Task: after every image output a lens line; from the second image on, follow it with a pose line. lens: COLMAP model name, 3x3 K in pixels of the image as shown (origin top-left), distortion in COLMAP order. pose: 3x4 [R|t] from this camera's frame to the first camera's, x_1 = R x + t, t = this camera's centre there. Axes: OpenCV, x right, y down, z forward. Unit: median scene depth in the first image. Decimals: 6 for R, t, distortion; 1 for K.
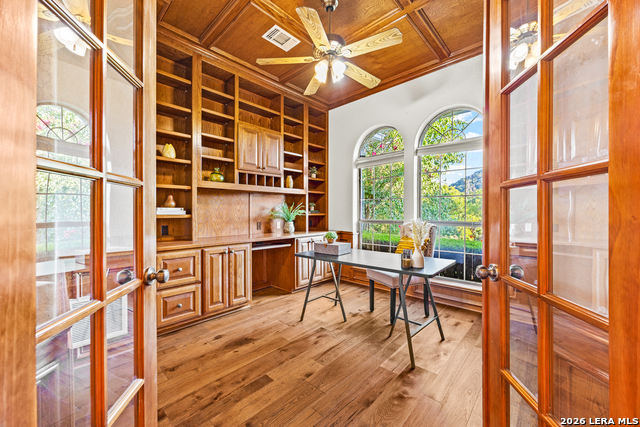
lens RADIAL K [[247.7, 0, 317.4], [0, 247.7, 212.5], [0, 0, 1]] dist [-0.002999, -0.000029]
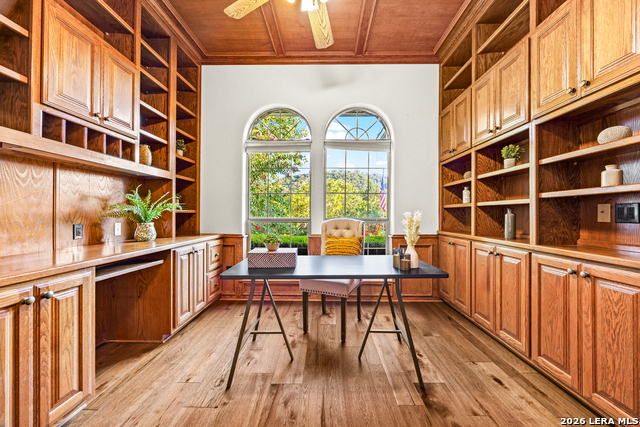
lens RADIAL K [[247.7, 0, 323.4], [0, 247.7, 212.1], [0, 0, 1]] dist [-0.002999, -0.000029]
pose [[0.734499, 0.006821, 0.678576, -0.222200], [-0.002521, 0.999970, -0.007322, 0.017605], [-0.678606, 0.003667, 0.734494, 0.304941]]
